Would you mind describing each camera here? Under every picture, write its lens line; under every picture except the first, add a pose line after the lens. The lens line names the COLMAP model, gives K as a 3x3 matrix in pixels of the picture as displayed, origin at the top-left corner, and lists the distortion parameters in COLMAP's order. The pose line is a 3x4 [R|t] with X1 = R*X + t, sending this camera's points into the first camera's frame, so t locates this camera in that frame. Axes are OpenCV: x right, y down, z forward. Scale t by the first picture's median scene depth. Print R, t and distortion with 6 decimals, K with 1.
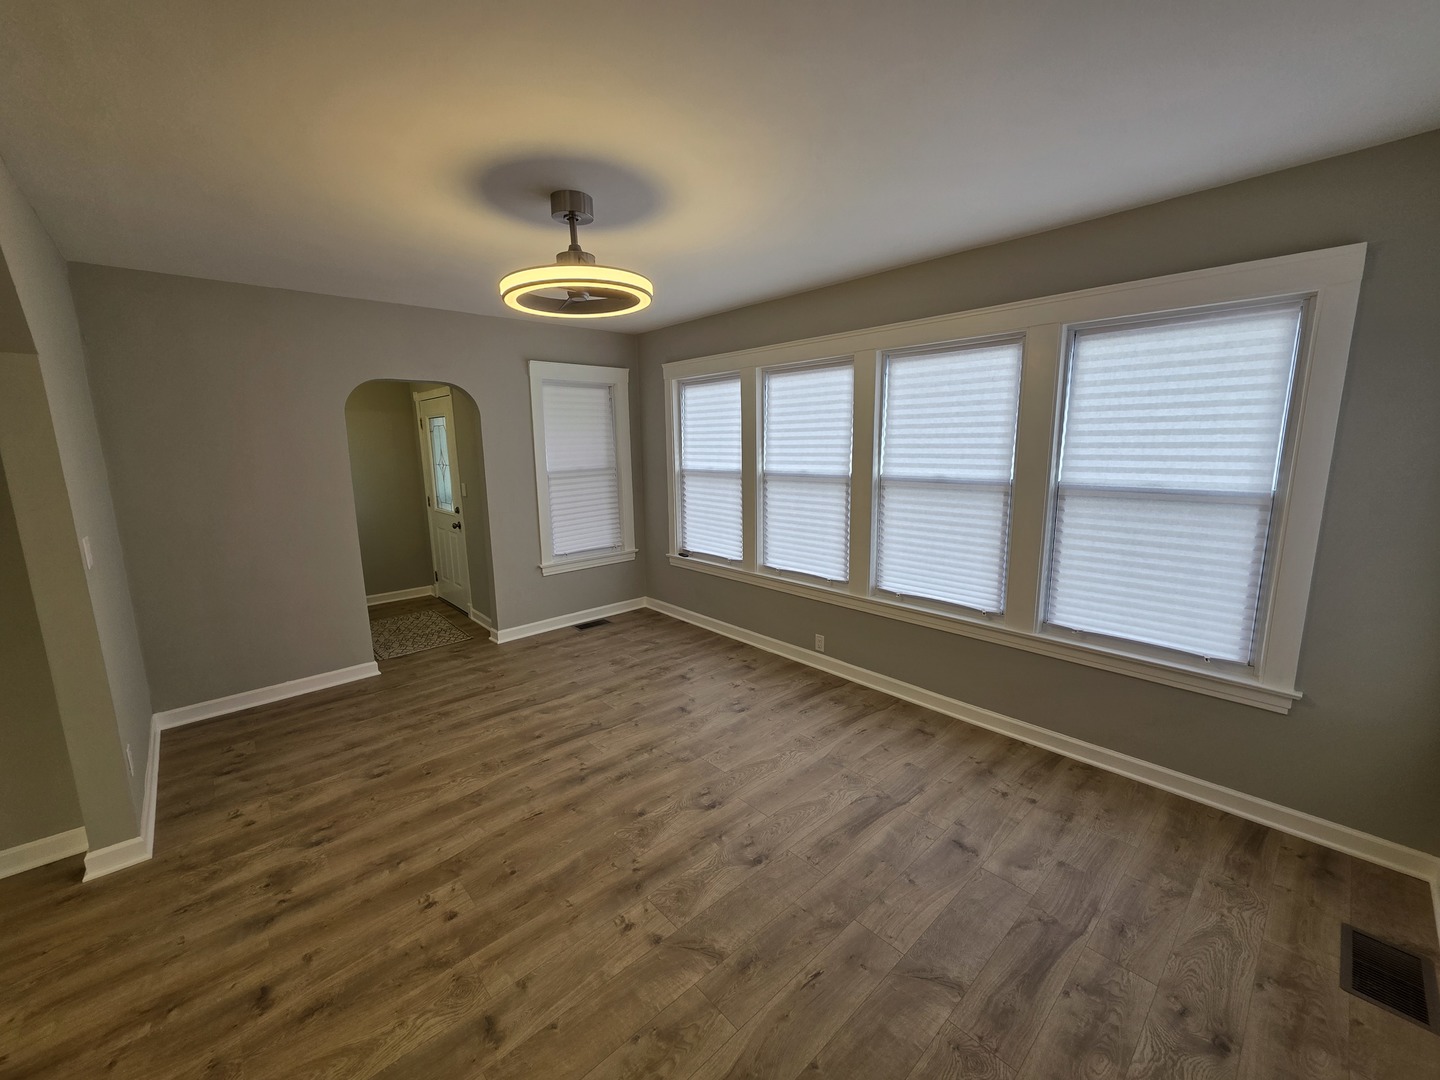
lens RADIAL K [[570.8, 0, 720.0], [0, 570.8, 540.0], [0, 0, 1]] dist [-0.001003, -0.000507]
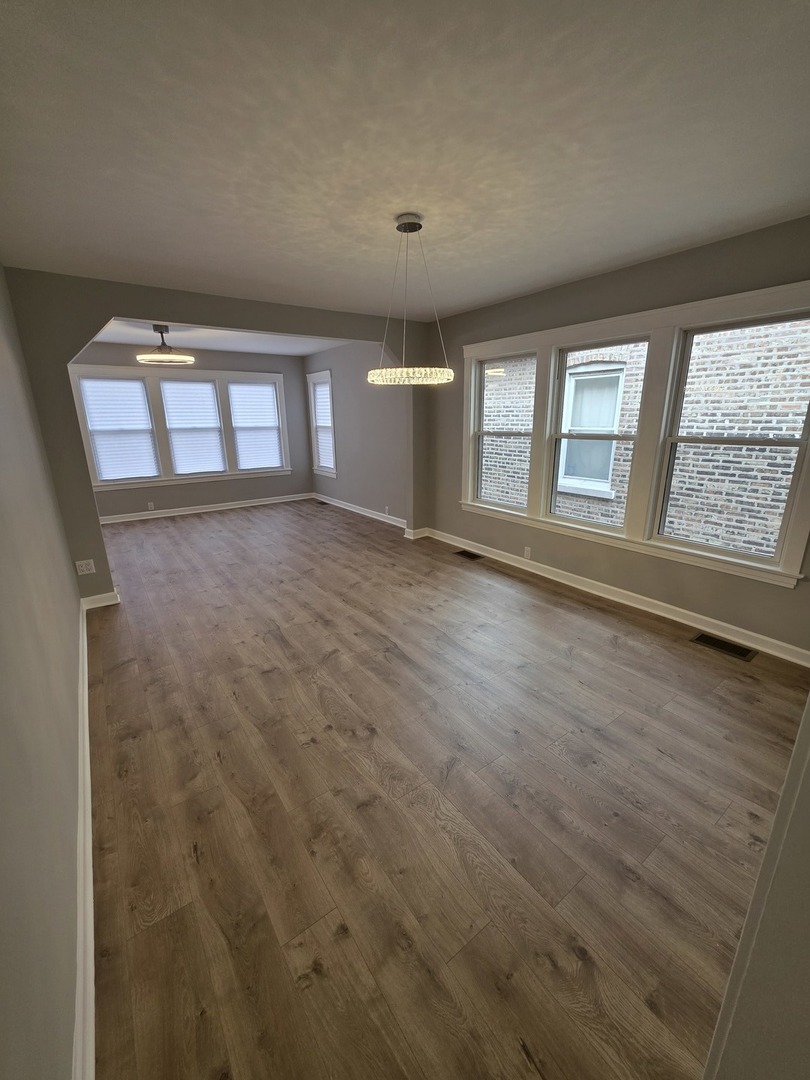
lens RADIAL K [[428.1, 0, 405.0], [0, 428.1, 540.0], [0, 0, 1]] dist [-0.001003, -0.000507]
pose [[0.116482, -0.265521, 0.957043, -2.430582], [0.182447, 0.952925, 0.242173, 0.142938], [-0.976291, 0.146401, 0.159442, -0.404824]]
